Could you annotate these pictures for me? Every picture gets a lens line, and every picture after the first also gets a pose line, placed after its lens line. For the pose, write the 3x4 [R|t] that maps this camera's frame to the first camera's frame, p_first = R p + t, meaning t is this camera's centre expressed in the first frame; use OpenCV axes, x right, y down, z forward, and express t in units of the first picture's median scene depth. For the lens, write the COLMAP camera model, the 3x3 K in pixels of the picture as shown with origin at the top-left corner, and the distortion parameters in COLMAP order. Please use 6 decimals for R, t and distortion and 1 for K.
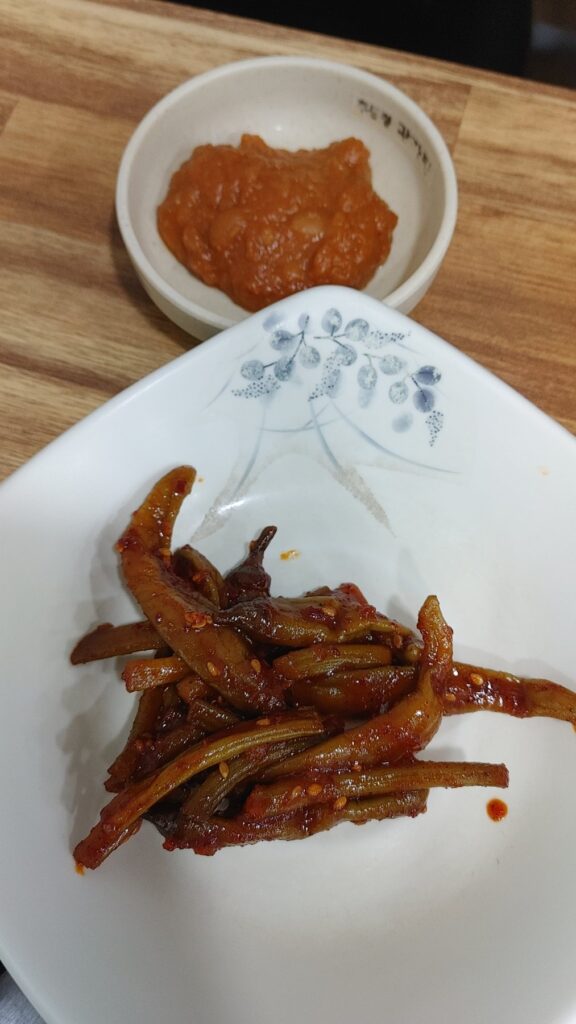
lens RADIAL K [[824.0, 0, 278.0], [0, 824.0, 513.2], [0, 0, 1]] dist [0.032405, -0.000175]
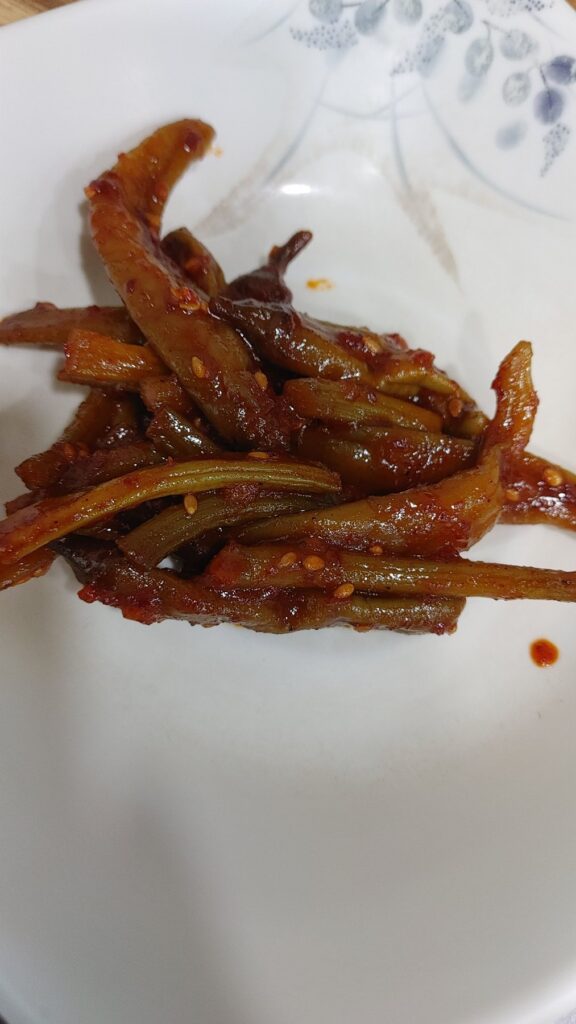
lens RADIAL K [[839.2, 0, 288.0], [0, 839.2, 512.0], [0, 0, 1]] dist [0.010557, -0.009046]
pose [[0.974549, 0.203038, 0.095023, -0.046372], [-0.207710, 0.977285, 0.042076, 0.243670], [-0.084321, -0.060742, 0.994585, 0.286738]]
